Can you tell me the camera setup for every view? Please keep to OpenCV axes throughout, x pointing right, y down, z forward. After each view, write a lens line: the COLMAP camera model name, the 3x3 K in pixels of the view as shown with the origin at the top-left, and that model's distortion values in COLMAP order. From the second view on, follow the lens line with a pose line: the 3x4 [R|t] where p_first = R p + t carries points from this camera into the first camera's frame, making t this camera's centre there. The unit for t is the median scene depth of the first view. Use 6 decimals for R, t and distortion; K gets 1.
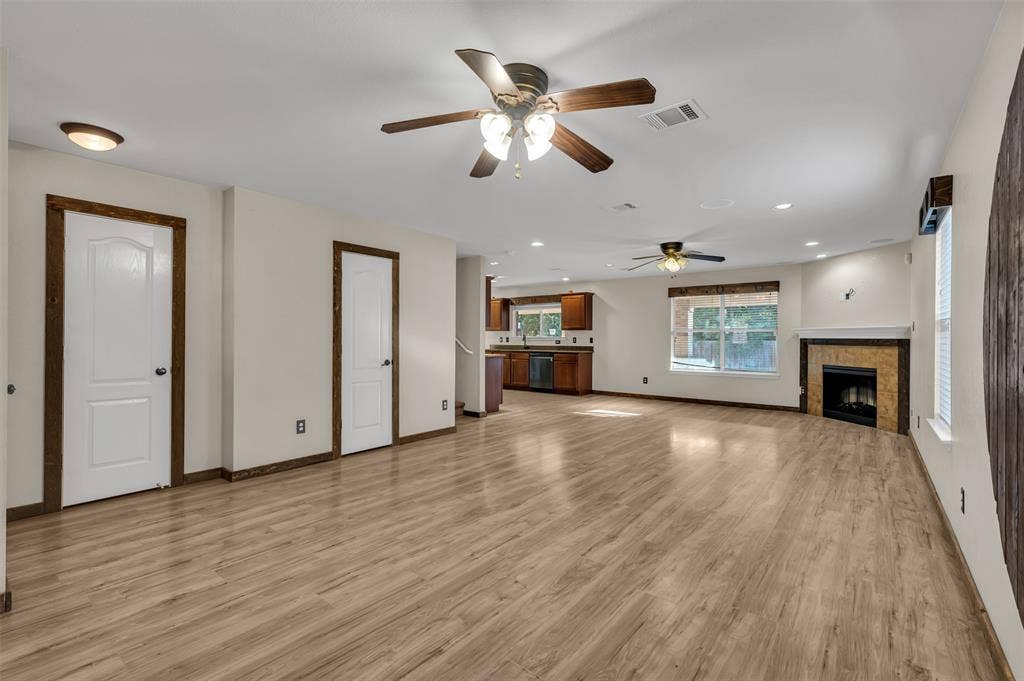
lens RADIAL K [[457.7, 0, 512.0], [0, 457.7, 340.5], [0, 0, 1]] dist [-0.000683, -0.000068]
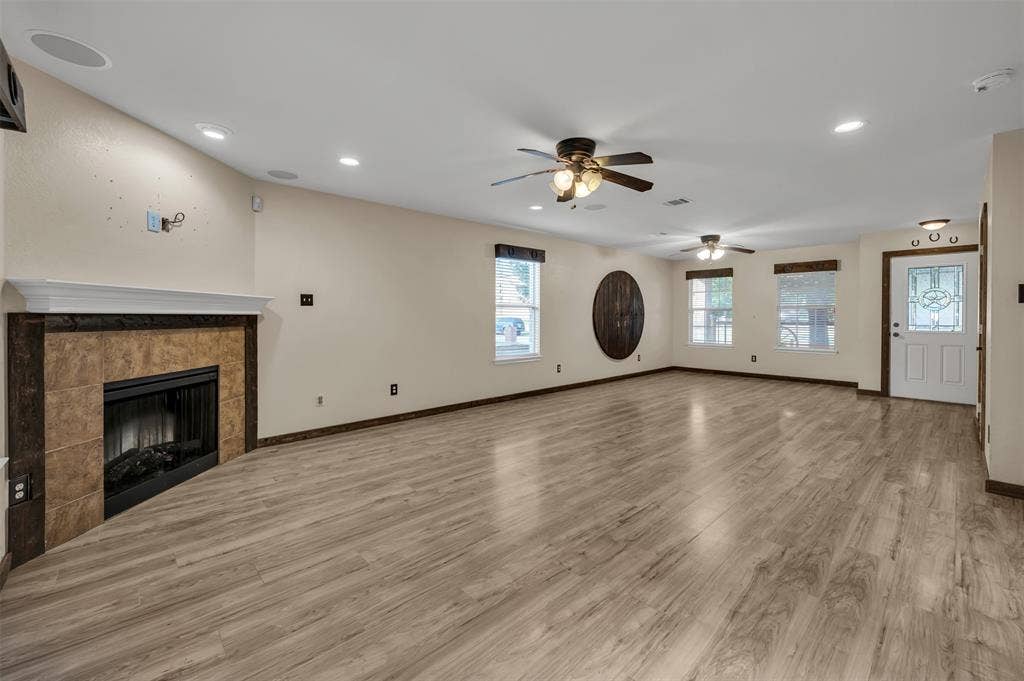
lens RADIAL K [[418.4, 0, 510.4], [0, 418.4, 322.6], [0, 0, 1]] dist [-0.000416, 0.000237]
pose [[-0.988210, -0.010535, 0.152740, 0.290000], [-0.007307, 0.999738, 0.021684, -0.006758], [-0.152929, 0.020312, -0.988028, 1.254899]]
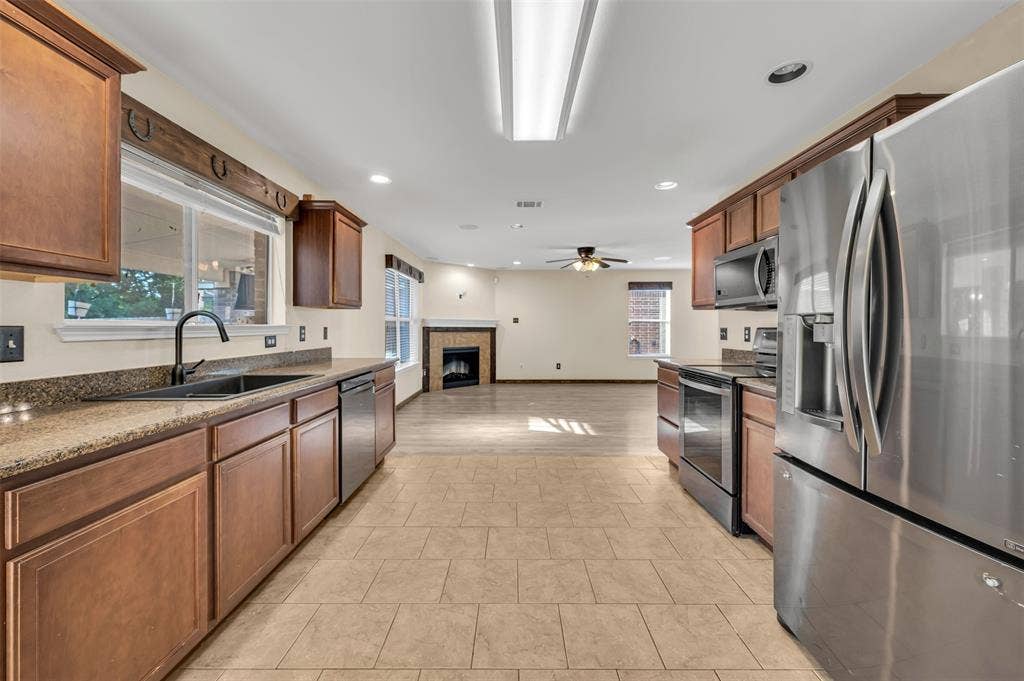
lens RADIAL K [[418.4, 0, 510.4], [0, 418.4, 322.6], [0, 0, 1]] dist [-0.000416, 0.000237]
pose [[-0.614889, 0.002800, 0.788608, -0.320946], [0.000597, 0.999995, -0.003085, -0.011942], [-0.788613, -0.001426, -0.614888, 1.515046]]
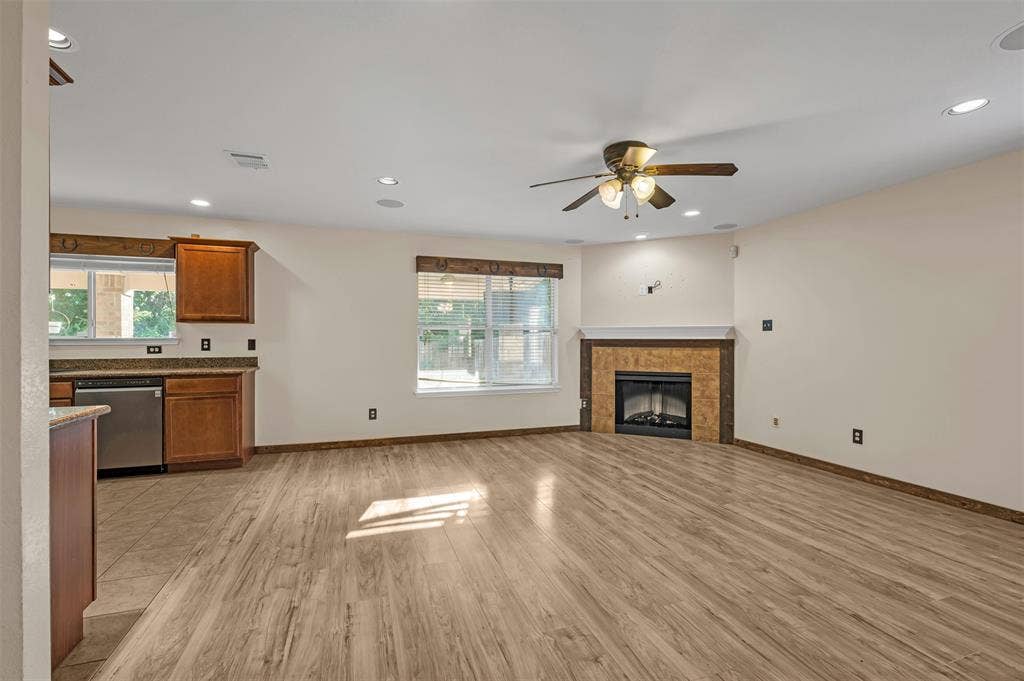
lens RADIAL K [[457.7, 0, 512.0], [0, 457.7, 340.5], [0, 0, 1]] dist [-0.000683, -0.000068]
pose [[0.543836, -0.007868, 0.839155, -0.113474], [0.007374, 0.999962, 0.004596, -0.006694], [-0.839159, 0.003689, 0.543873, 0.688149]]
